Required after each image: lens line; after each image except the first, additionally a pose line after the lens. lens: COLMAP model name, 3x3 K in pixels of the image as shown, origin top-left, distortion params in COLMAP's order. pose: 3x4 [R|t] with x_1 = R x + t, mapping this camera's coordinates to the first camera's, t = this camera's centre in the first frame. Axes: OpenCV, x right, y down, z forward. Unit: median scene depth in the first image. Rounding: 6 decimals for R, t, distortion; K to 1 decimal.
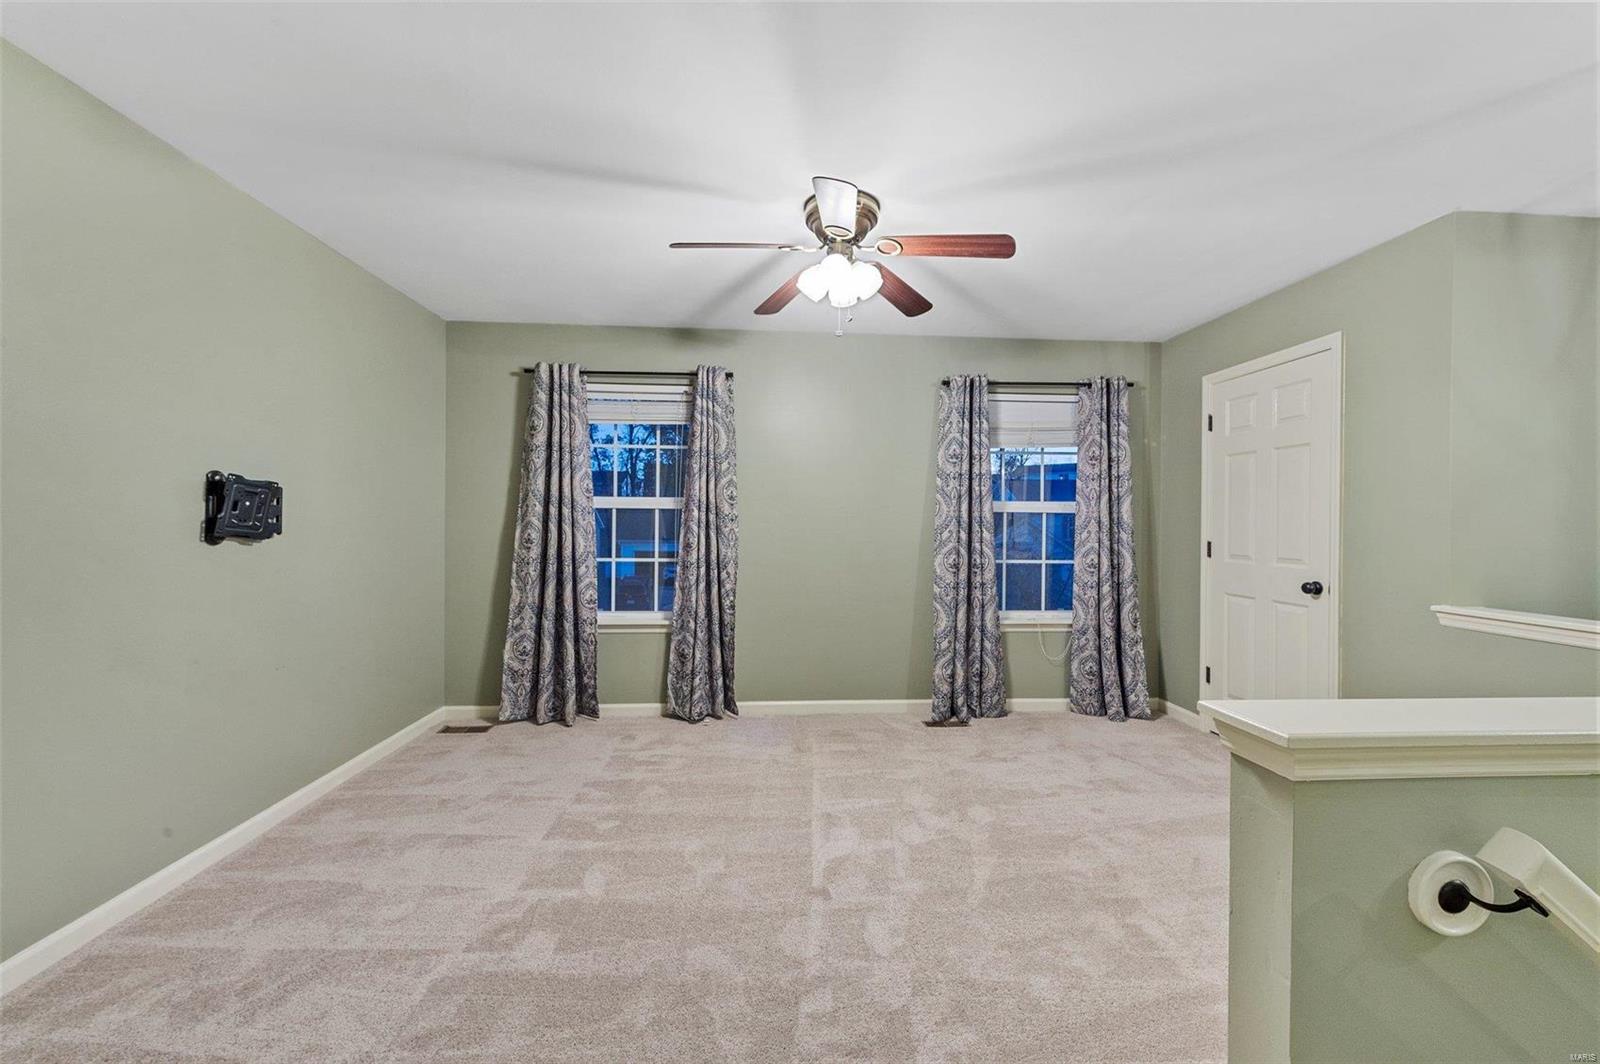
lens RADIAL K [[615.4, 0, 798.5], [0, 615.4, 527.7], [0, 0, 1]] dist [0.000744, 0.000008]
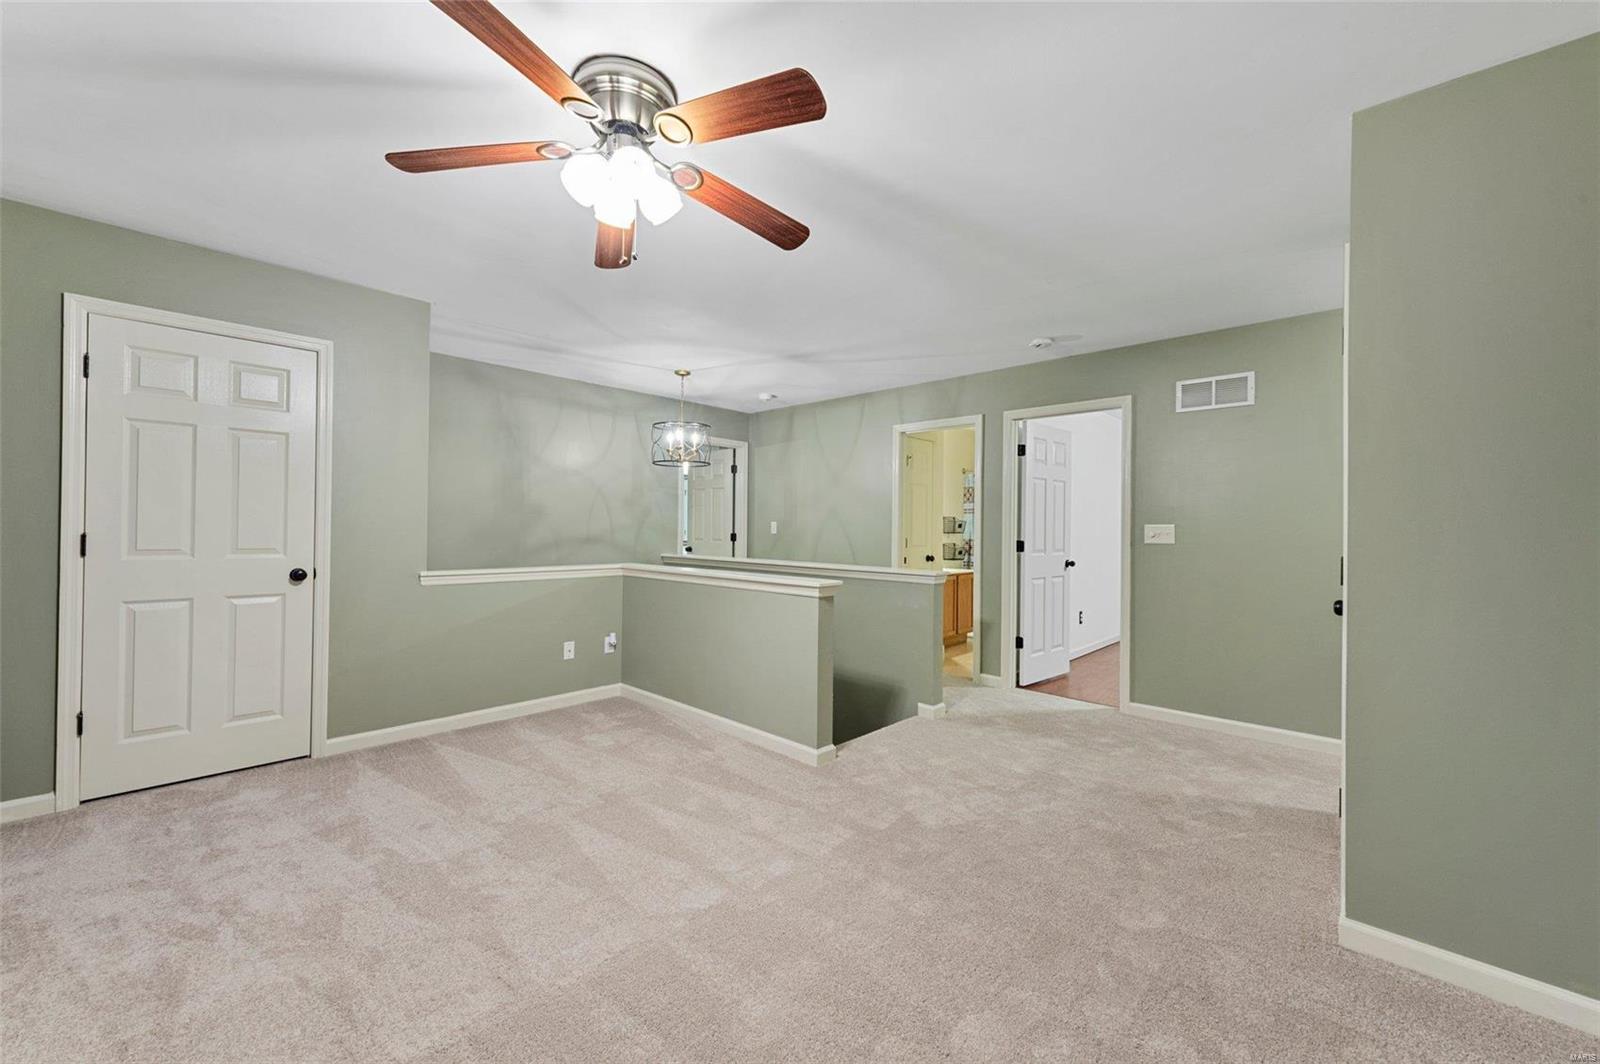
lens RADIAL K [[615.4, 0, 798.5], [0, 615.4, 527.7], [0, 0, 1]] dist [0.000744, 0.000008]
pose [[-0.668015, -0.009119, 0.744092, -0.457901], [-0.009781, 0.999946, 0.003473, 0.006541], [-0.744083, -0.004958, -0.668069, 0.986326]]
